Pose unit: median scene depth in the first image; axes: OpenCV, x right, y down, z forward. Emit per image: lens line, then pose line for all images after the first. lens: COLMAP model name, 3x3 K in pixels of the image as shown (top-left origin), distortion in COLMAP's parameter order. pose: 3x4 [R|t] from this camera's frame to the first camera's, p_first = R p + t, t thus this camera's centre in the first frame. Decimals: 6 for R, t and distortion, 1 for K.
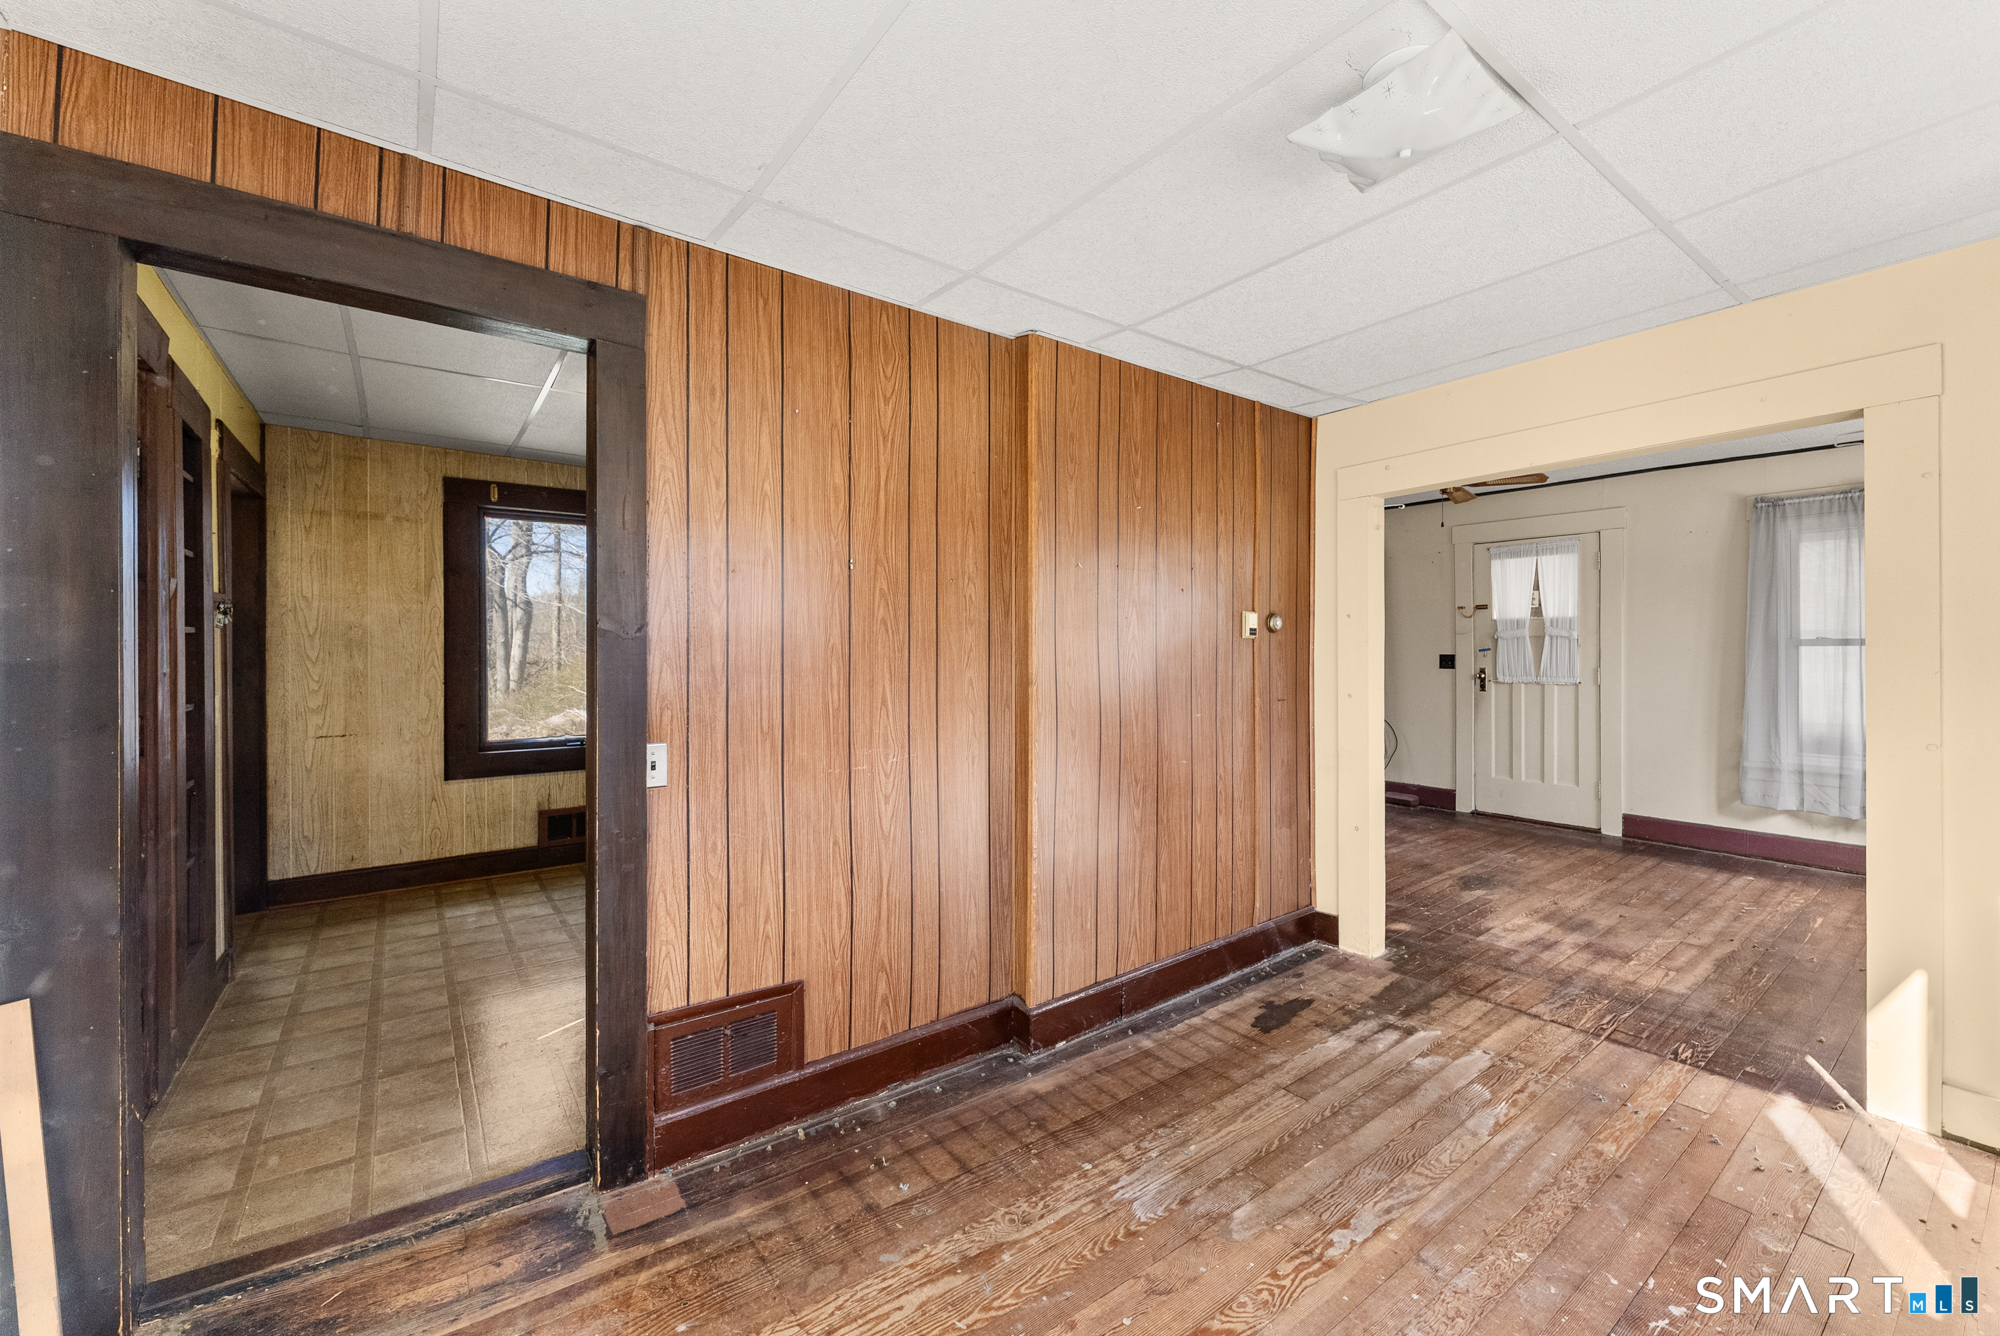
lens RADIAL K [[803.9, 0, 1002.0], [0, 803.9, 648.7], [0, 0, 1]] dist [-0.001135, -0.000267]
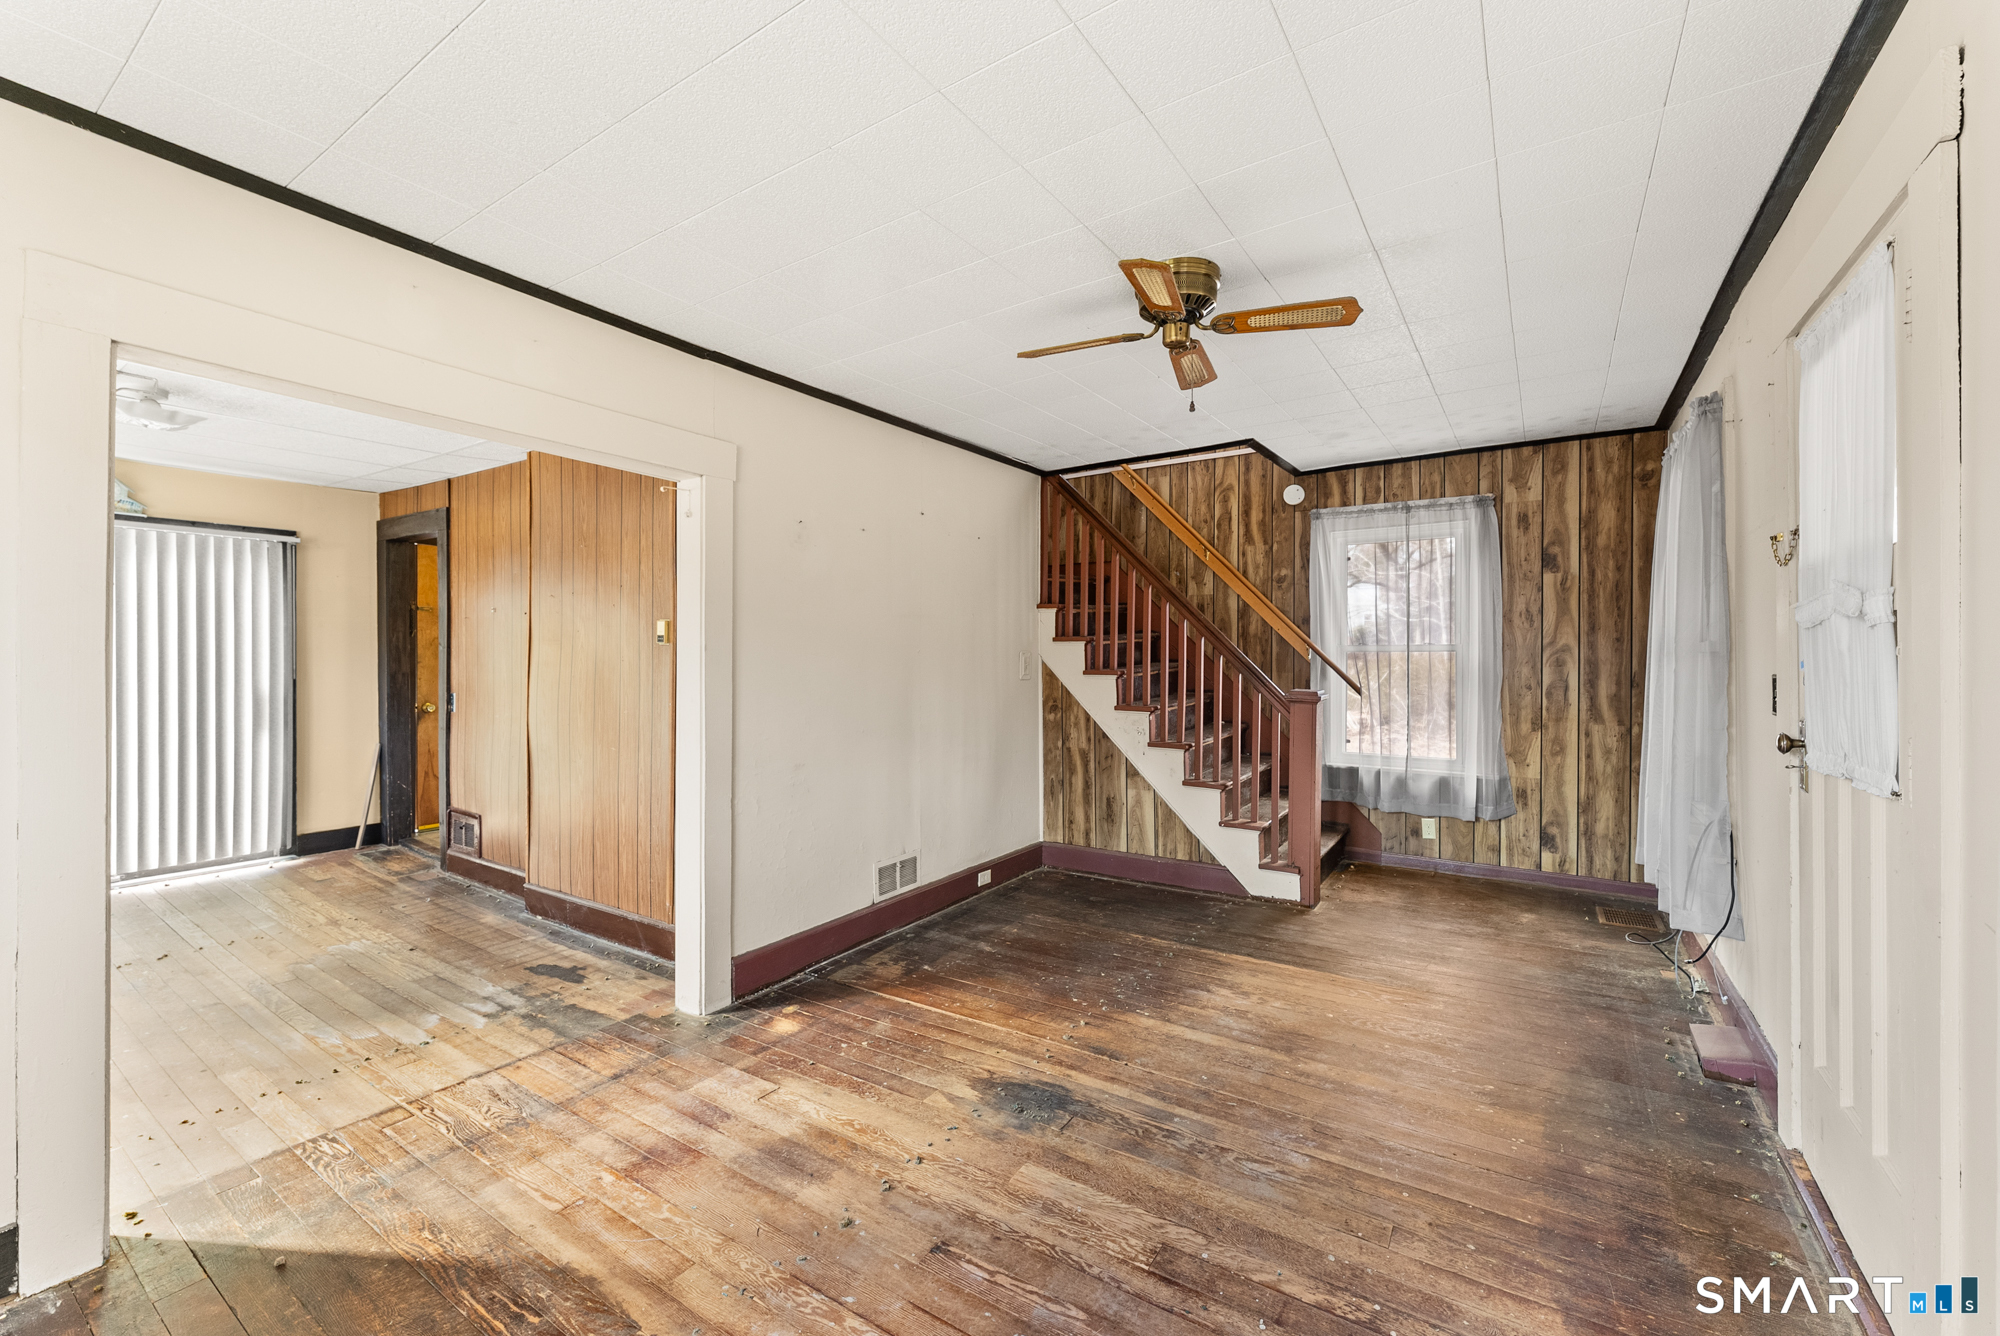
lens RADIAL K [[803.9, 0, 999.6], [0, 803.9, 651.8], [0, 0, 1]] dist [-0.001135, -0.000267]
pose [[0.329928, 0.002184, -0.944004, 1.648418], [0.000351, 0.999997, 0.002437, -0.007157], [0.944006, -0.001136, 0.329926, 1.224380]]
